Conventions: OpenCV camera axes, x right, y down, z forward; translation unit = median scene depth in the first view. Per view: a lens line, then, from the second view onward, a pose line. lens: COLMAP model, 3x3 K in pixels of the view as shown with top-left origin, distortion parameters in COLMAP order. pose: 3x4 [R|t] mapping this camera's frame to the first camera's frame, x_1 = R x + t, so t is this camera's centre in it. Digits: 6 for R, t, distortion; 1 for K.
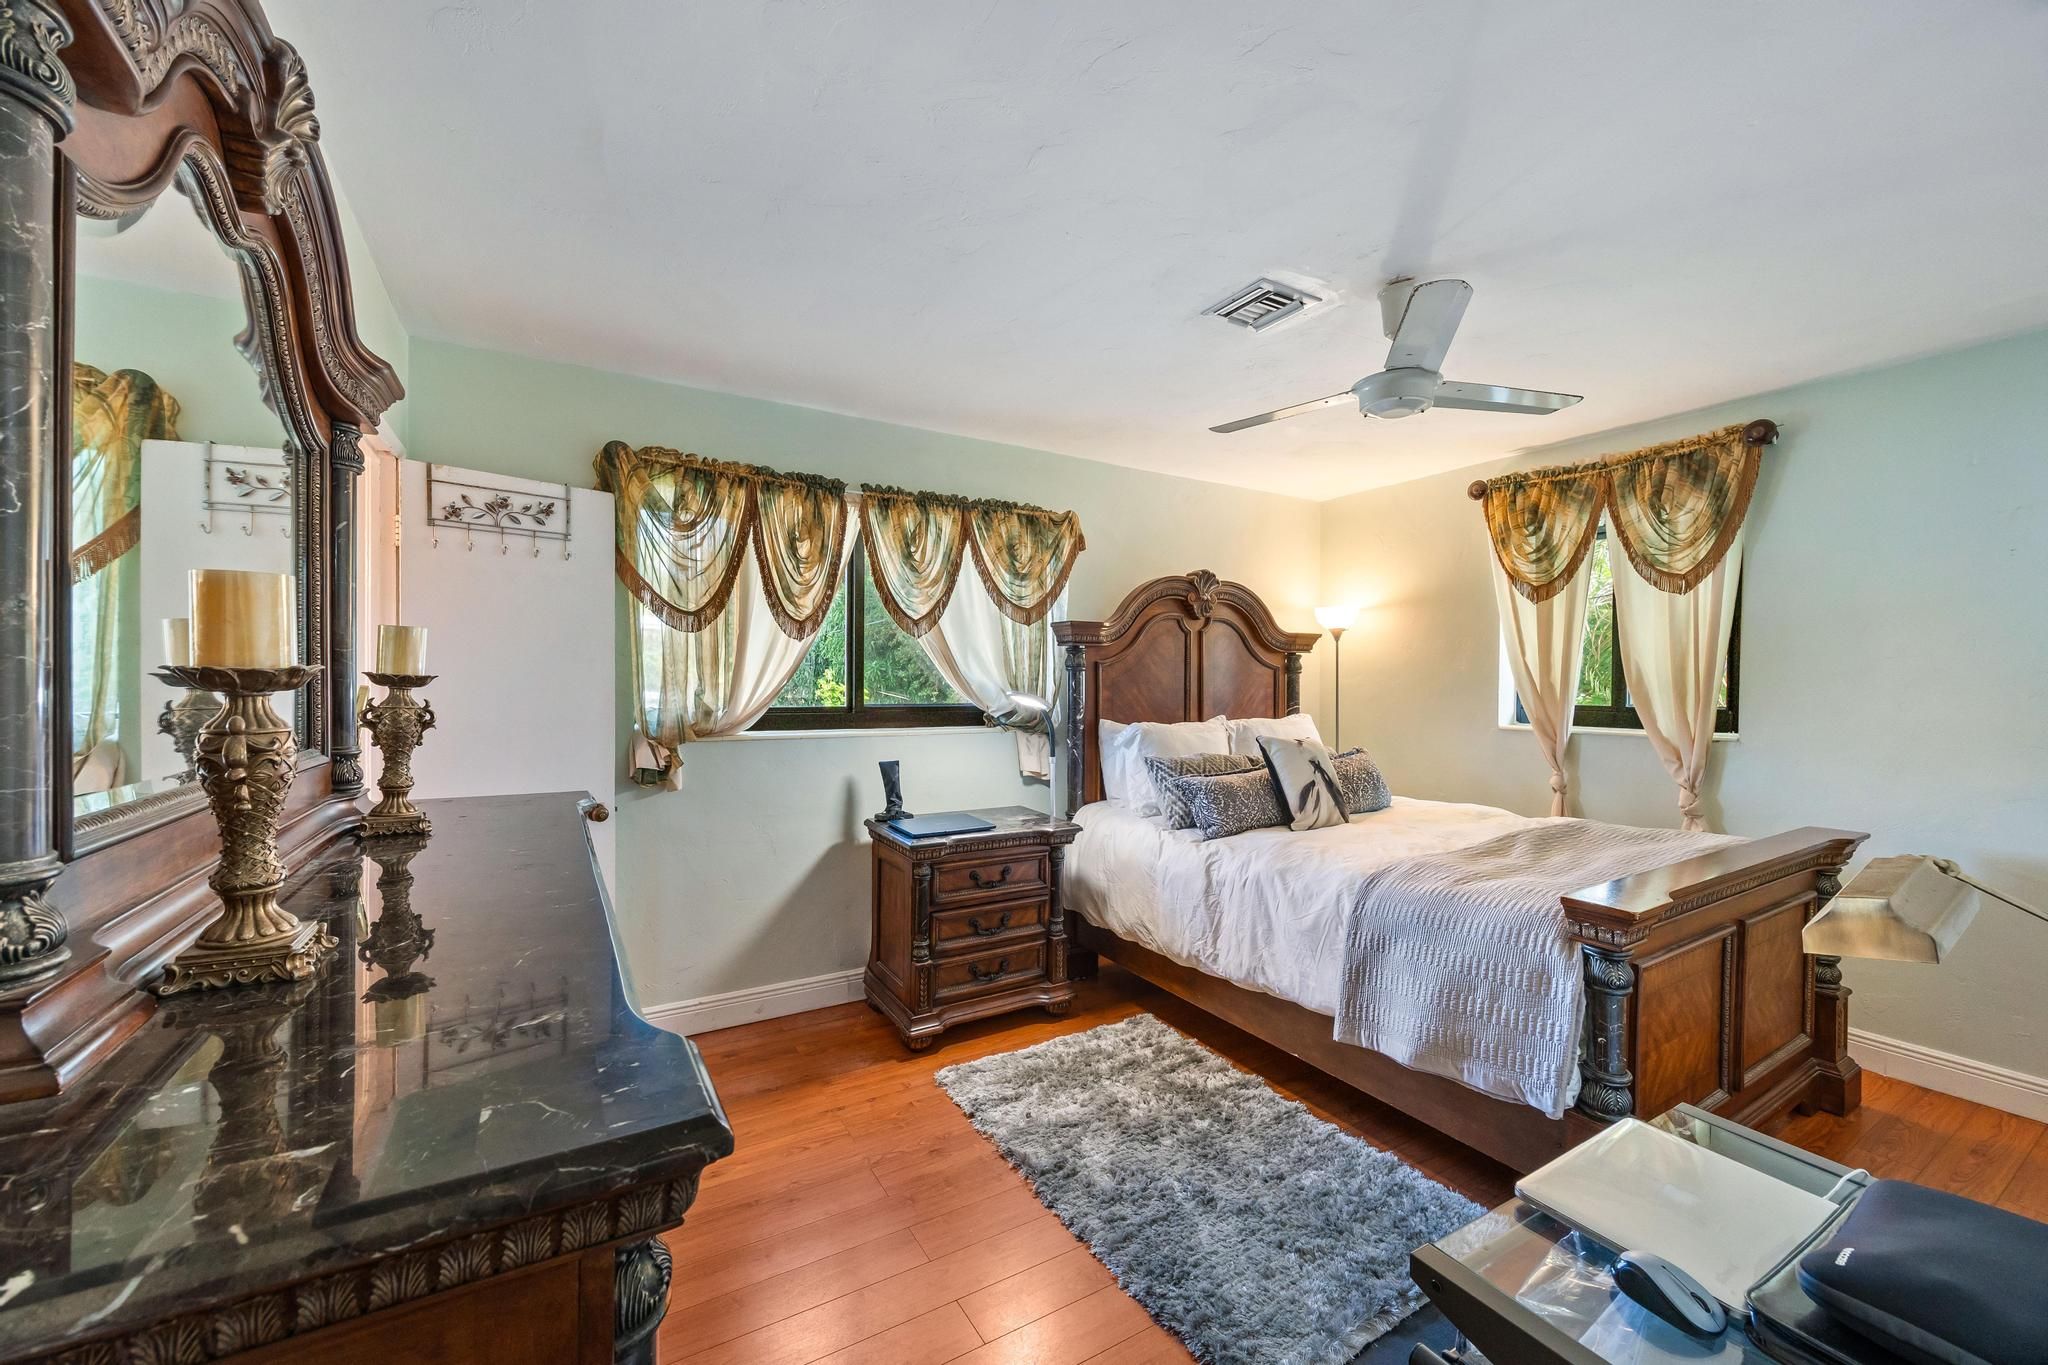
lens RADIAL K [[788.0, 0, 1013.1], [0, 788.0, 690.9], [0, 0, 1]] dist [-0.000415, -0.000266]
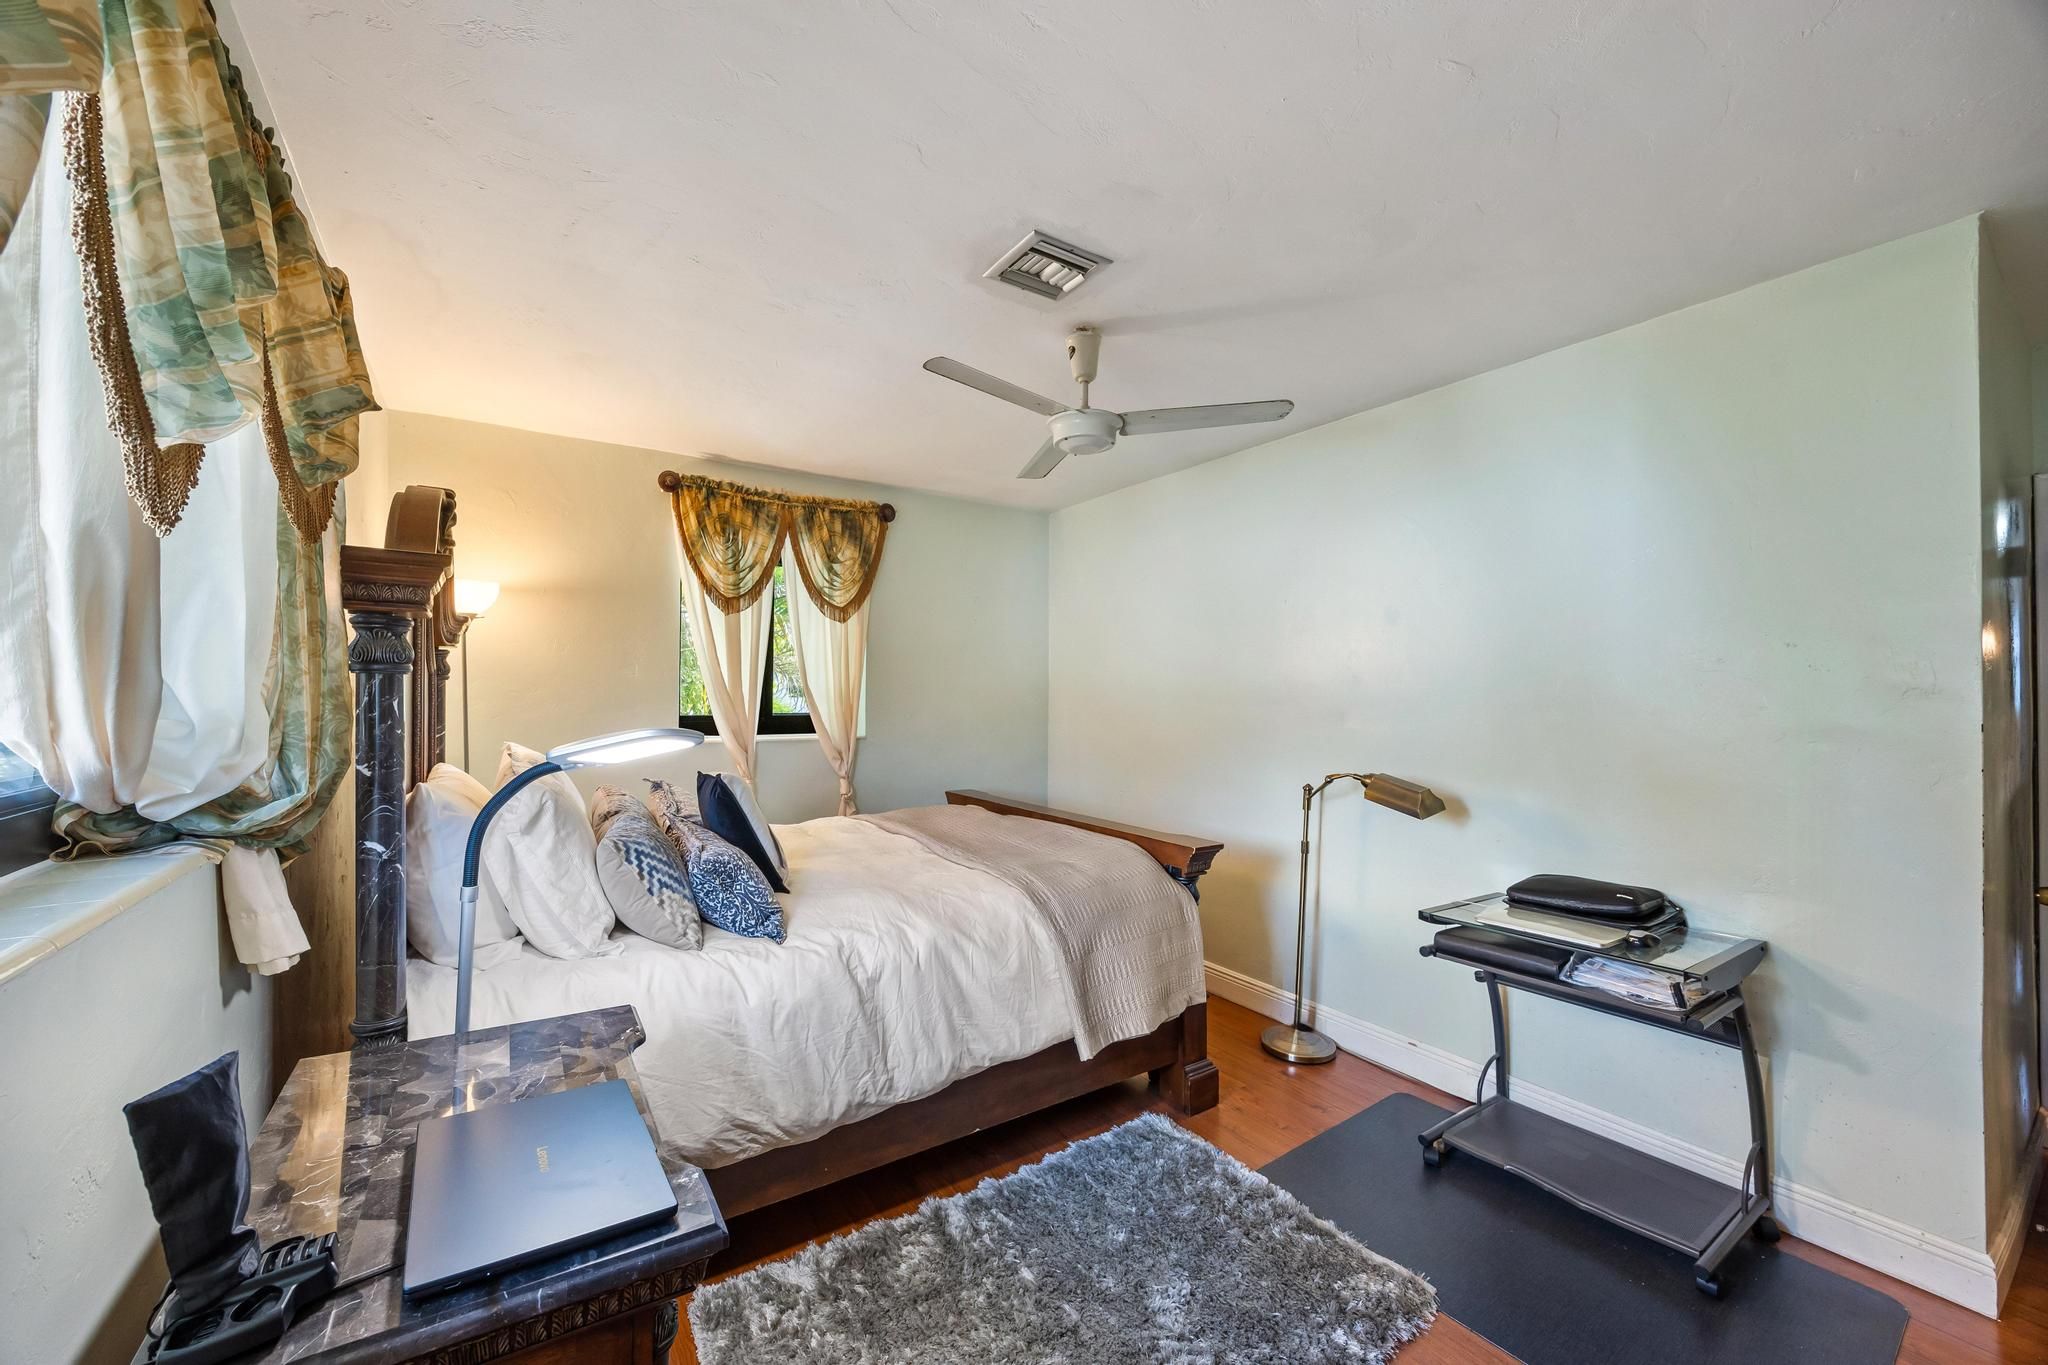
lens RADIAL K [[788.0, 0, 1009.6], [0, 788.0, 683.4], [0, 0, 1]] dist [-0.000415, -0.000266]
pose [[-0.065008, 0.007614, 0.997856, -0.386574], [0.006462, 0.999953, -0.007209, -0.016128], [-0.997864, 0.005979, -0.065054, 0.770754]]
